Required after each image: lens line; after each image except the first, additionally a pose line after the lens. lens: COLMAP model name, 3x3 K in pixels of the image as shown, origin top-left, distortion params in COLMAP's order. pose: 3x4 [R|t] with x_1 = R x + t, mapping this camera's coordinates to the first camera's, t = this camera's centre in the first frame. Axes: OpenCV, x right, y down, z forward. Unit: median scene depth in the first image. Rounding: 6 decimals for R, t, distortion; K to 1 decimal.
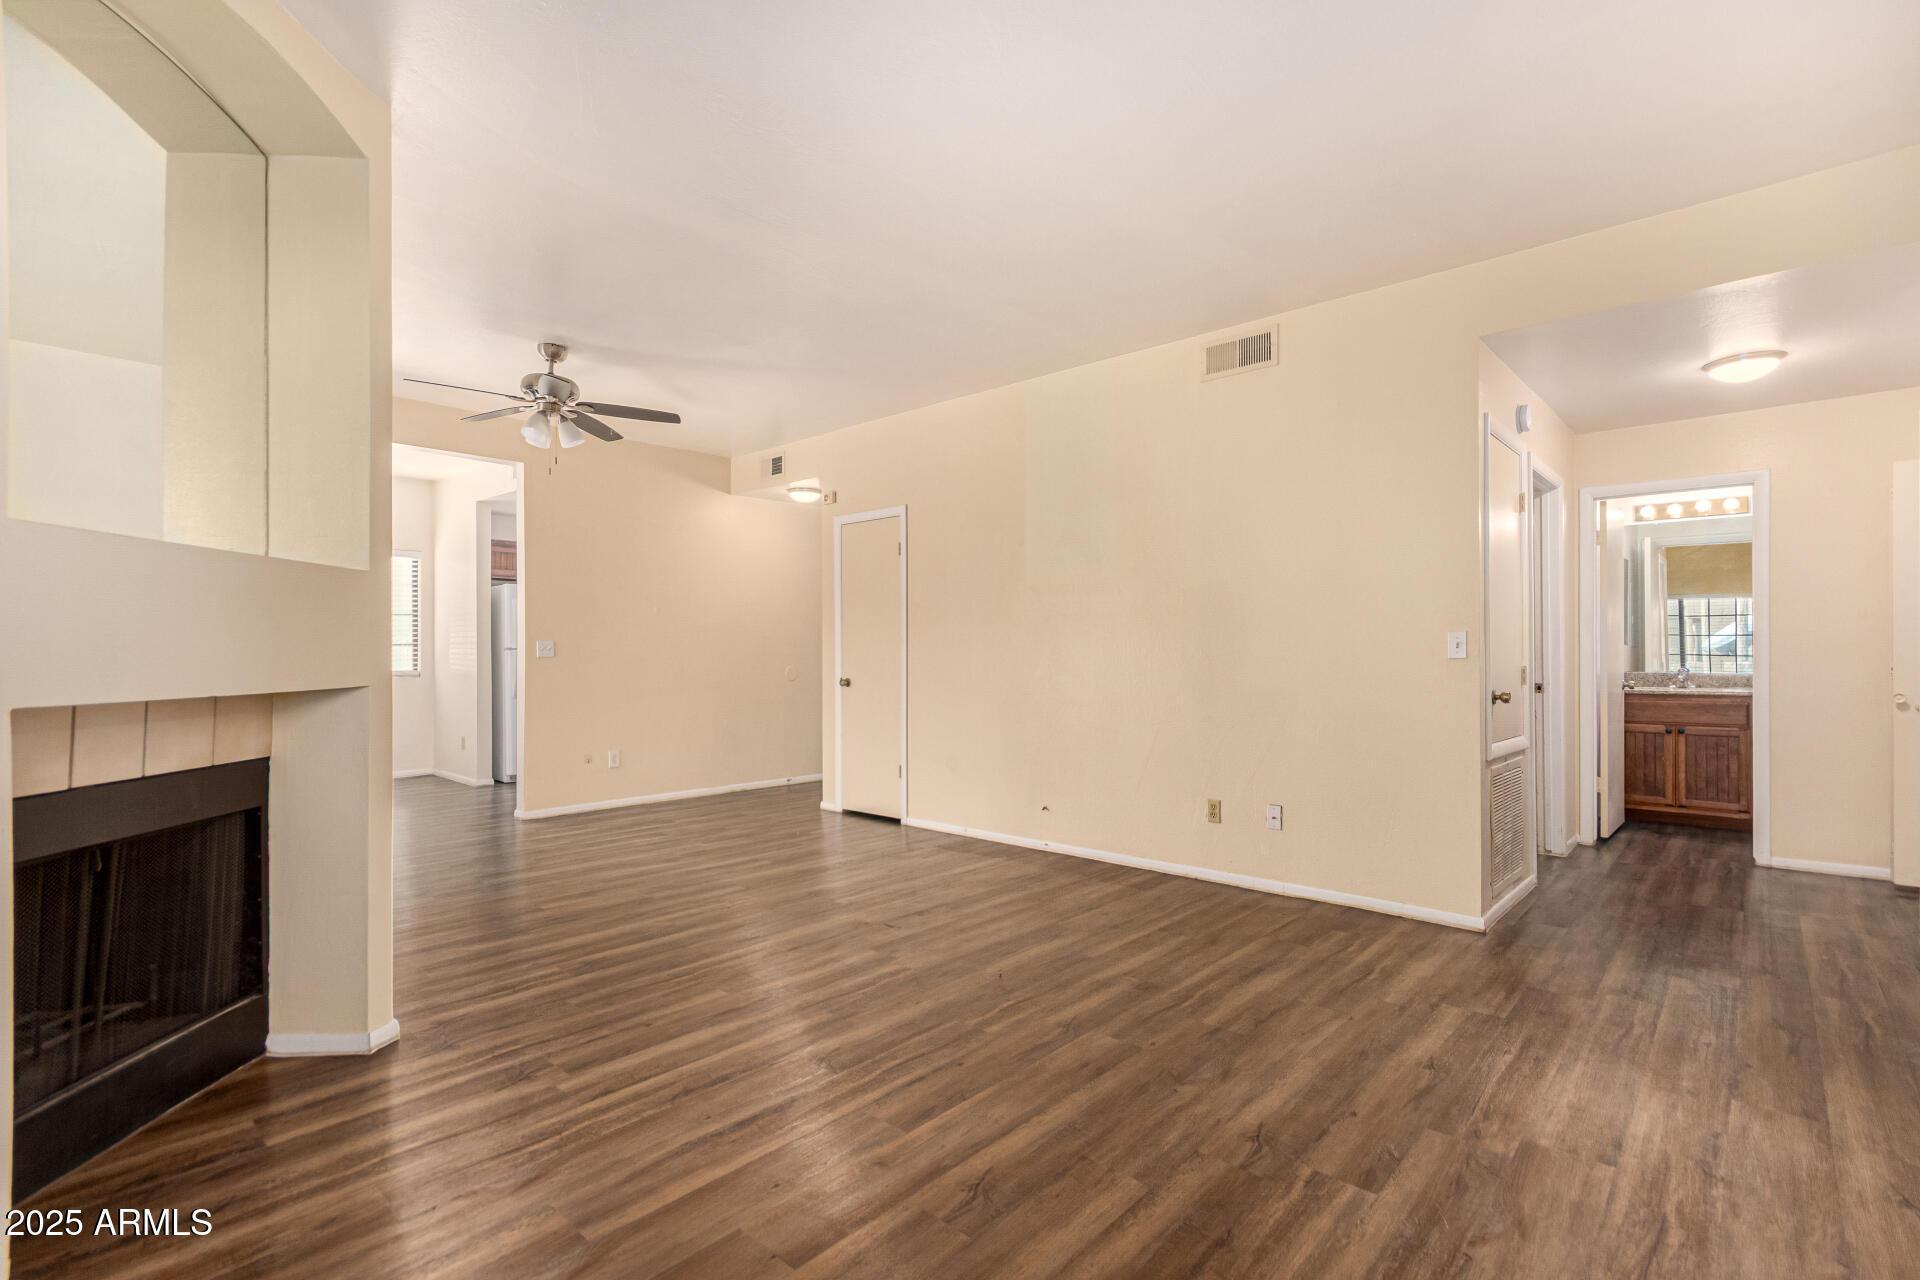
lens RADIAL K [[887.6, 0, 959.6], [0, 887.6, 650.3], [0, 0, 1]] dist [0.005063, 0.001669]
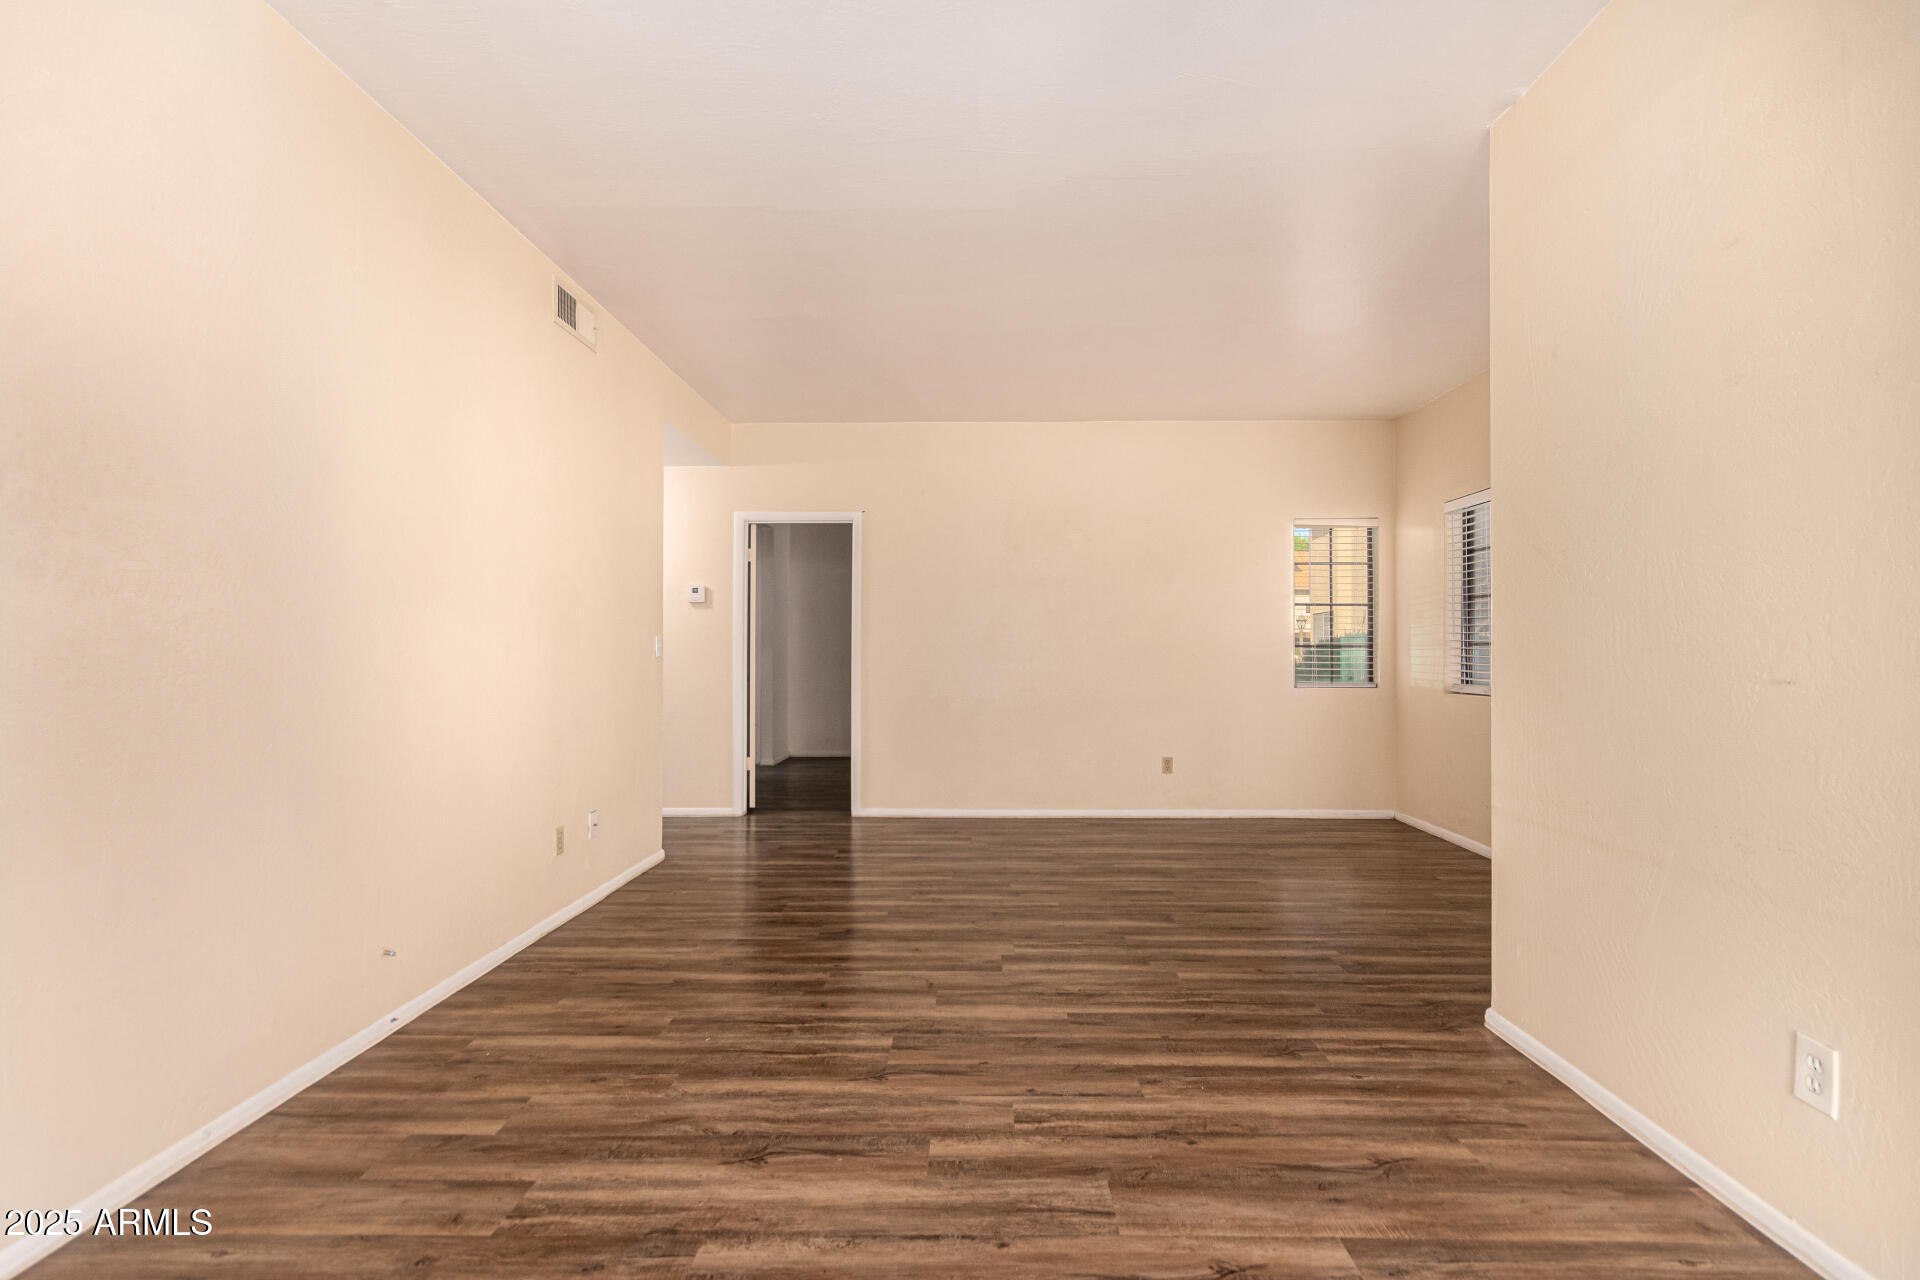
lens RADIAL K [[887.6, 0, 971.1], [0, 887.6, 640.2], [0, 0, 1]] dist [0.005063, 0.001669]
pose [[-0.665317, 0.012187, 0.746461, -0.849040], [-0.002596, 0.999823, -0.018638, 0.009295], [-0.746556, -0.014338, -0.665168, 1.799455]]
